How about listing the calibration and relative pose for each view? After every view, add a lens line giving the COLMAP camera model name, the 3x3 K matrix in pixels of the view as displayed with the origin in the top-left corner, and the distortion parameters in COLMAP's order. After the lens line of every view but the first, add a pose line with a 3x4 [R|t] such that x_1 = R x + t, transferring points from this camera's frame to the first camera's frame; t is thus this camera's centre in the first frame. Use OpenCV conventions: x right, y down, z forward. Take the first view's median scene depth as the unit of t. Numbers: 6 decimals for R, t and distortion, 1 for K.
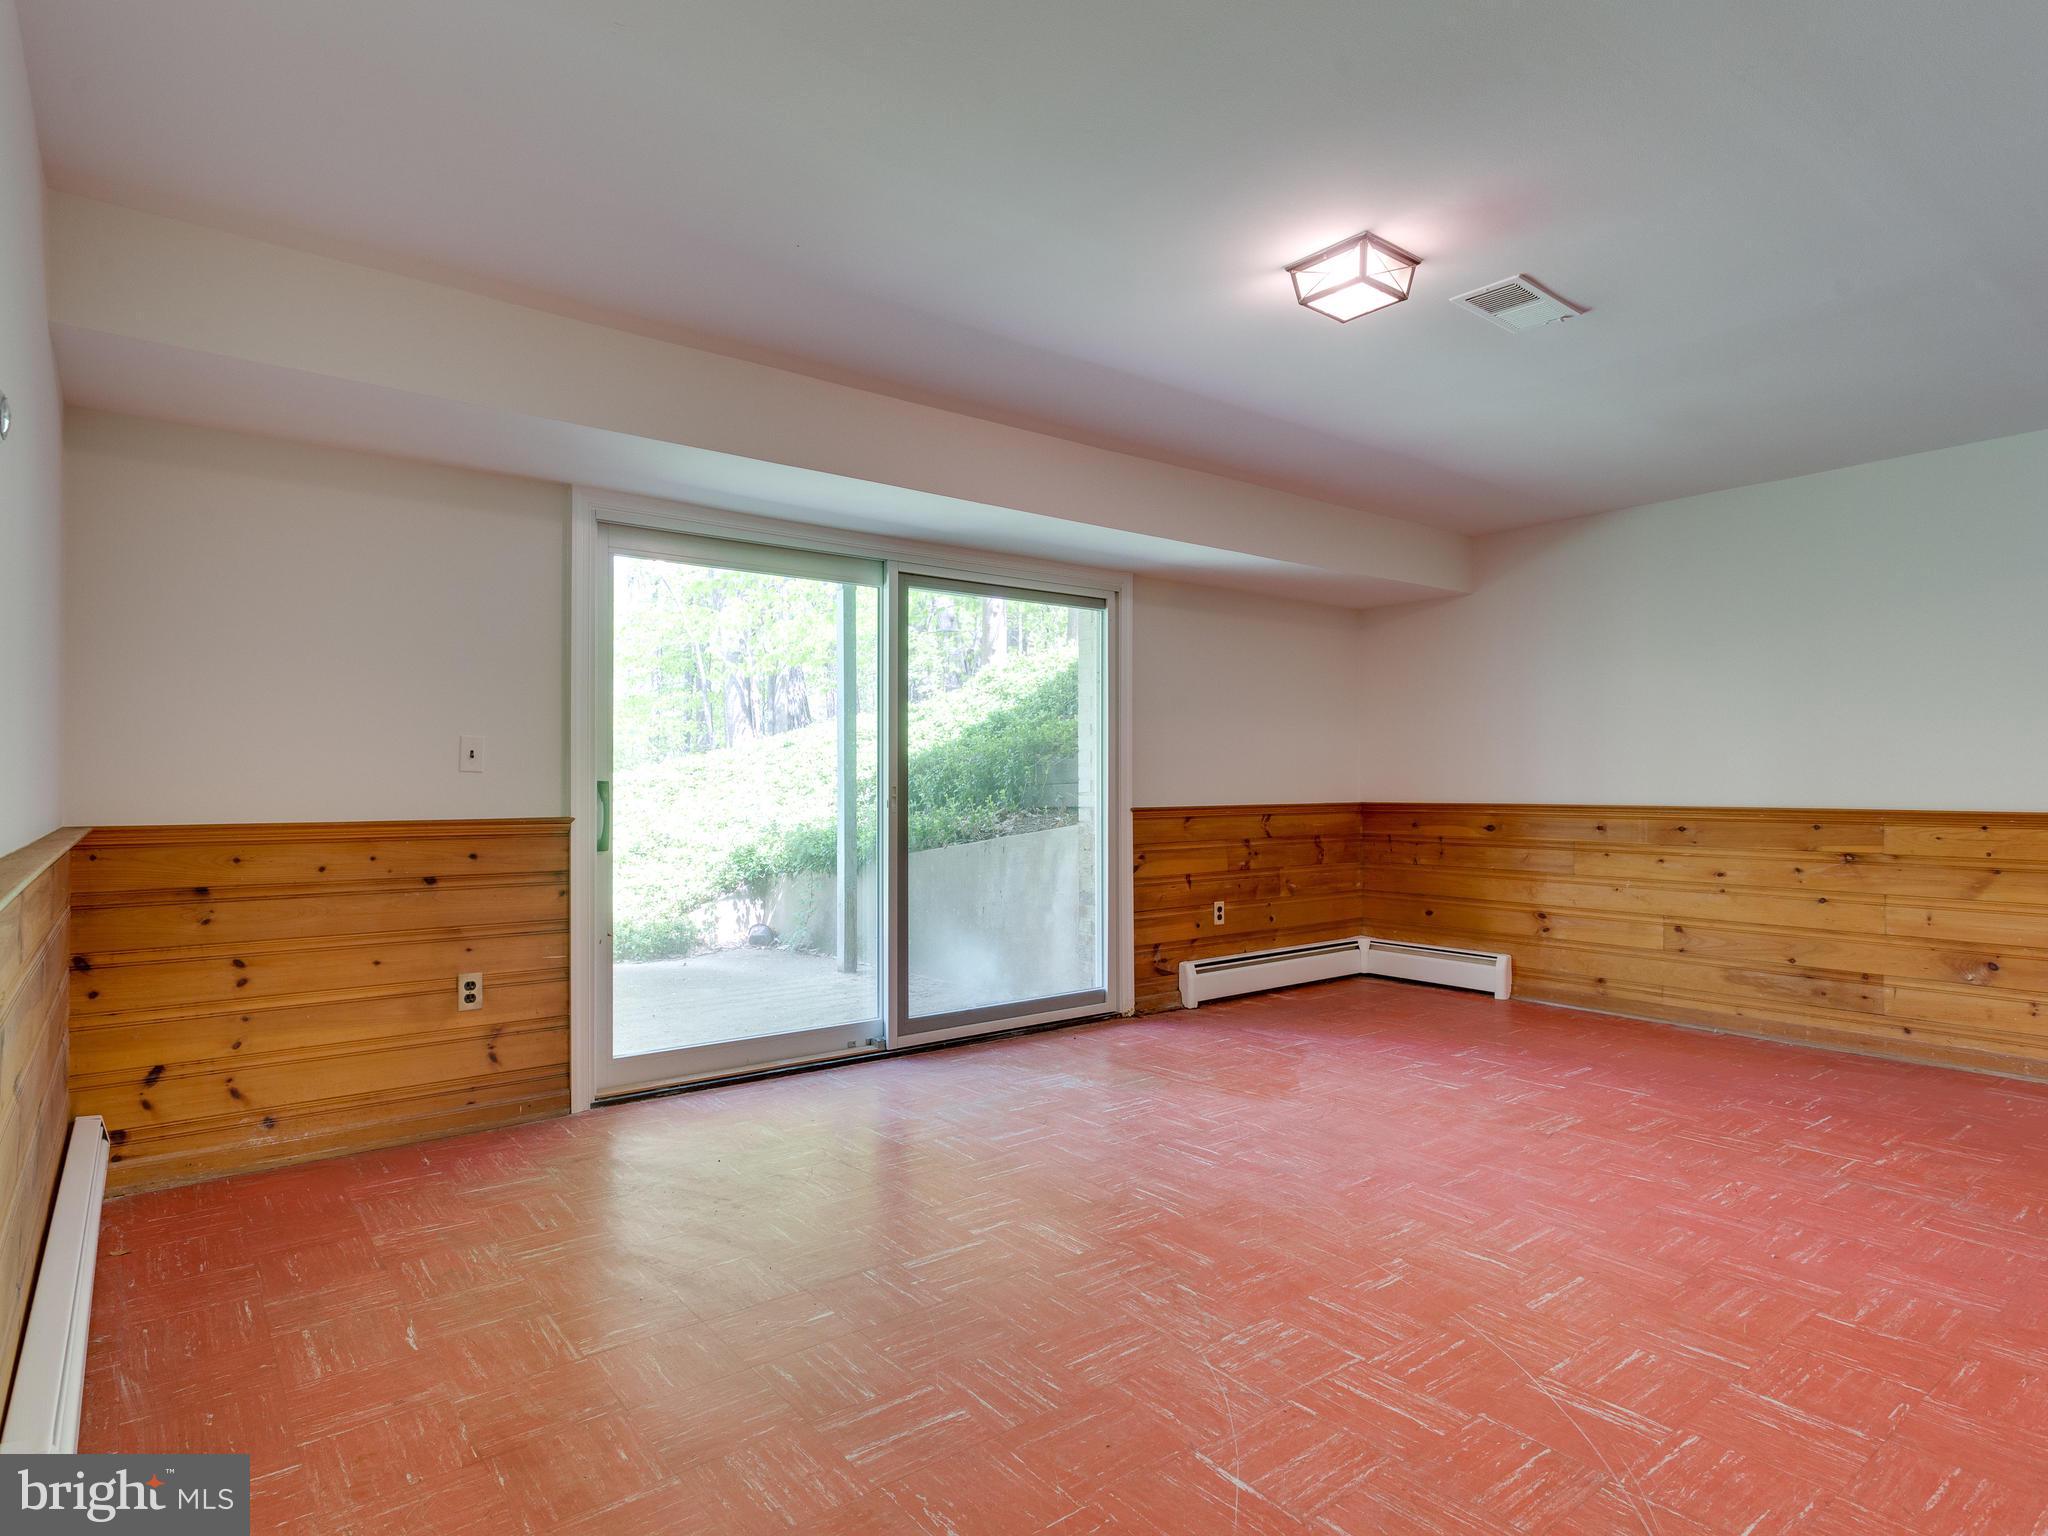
lens RADIAL K [[1105.7, 0, 1031.3], [0, 1105.7, 763.5], [0, 0, 1]] dist [0.002175, 0.001052]
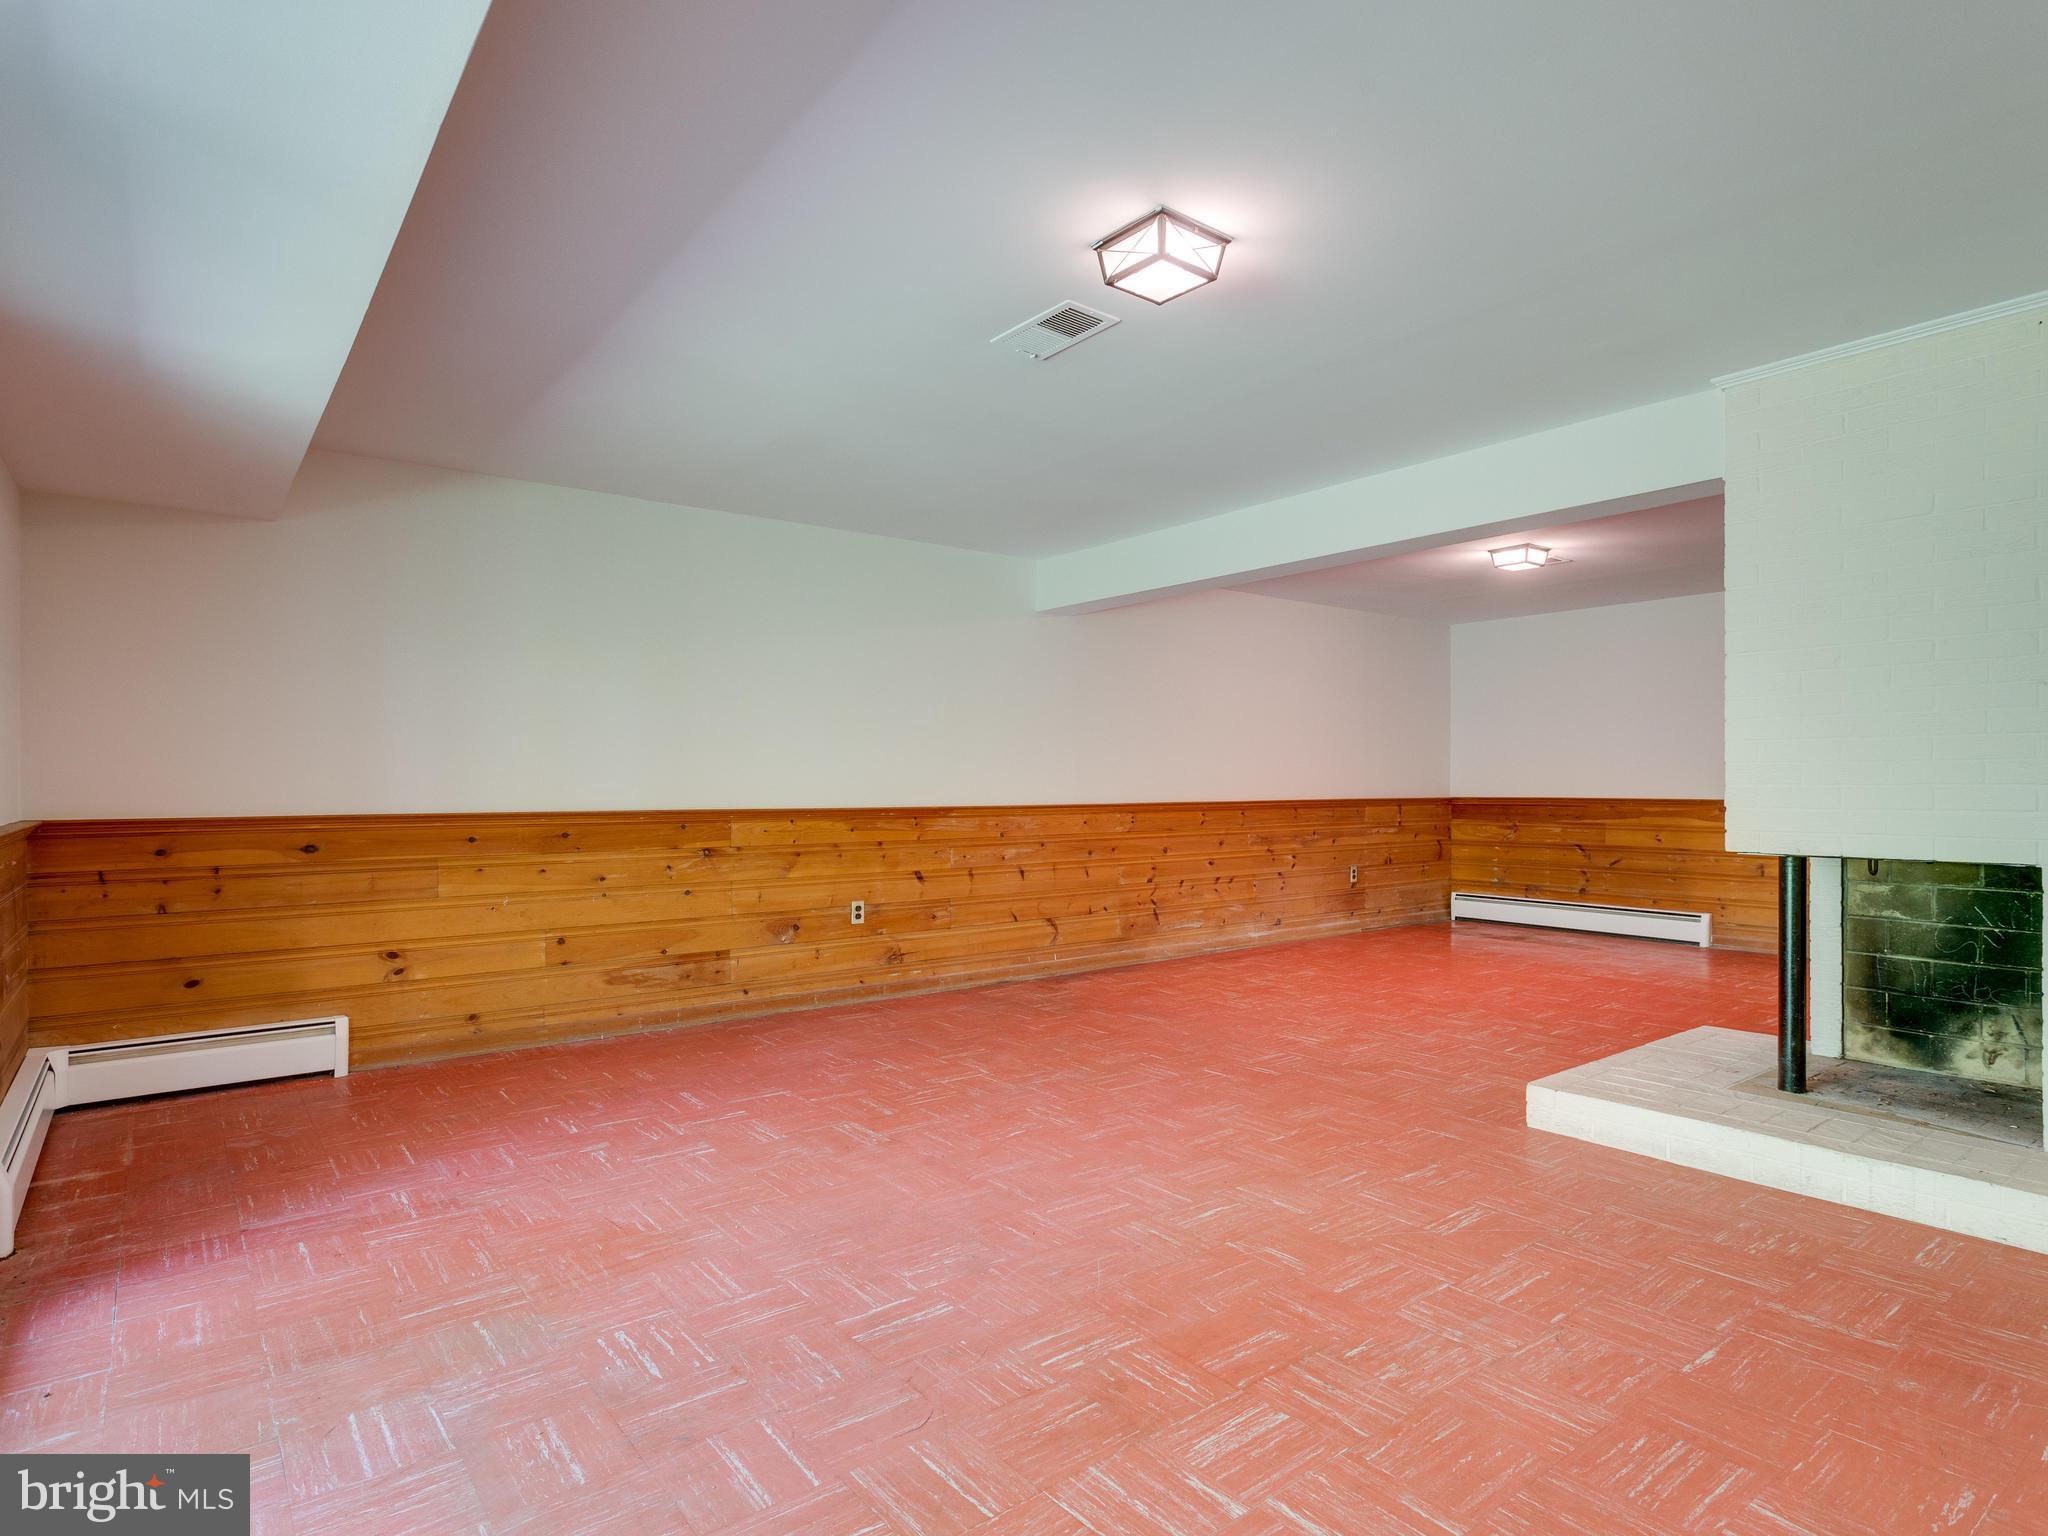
lens RADIAL K [[1105.7, 0, 1031.3], [0, 1105.7, 763.5], [0, 0, 1]] dist [0.002175, 0.001052]
pose [[0.017906, 0.020545, 0.999629, -0.436142], [-0.015102, 0.999680, -0.020275, 0.013094], [-0.999726, -0.014733, 0.018210, 0.712040]]
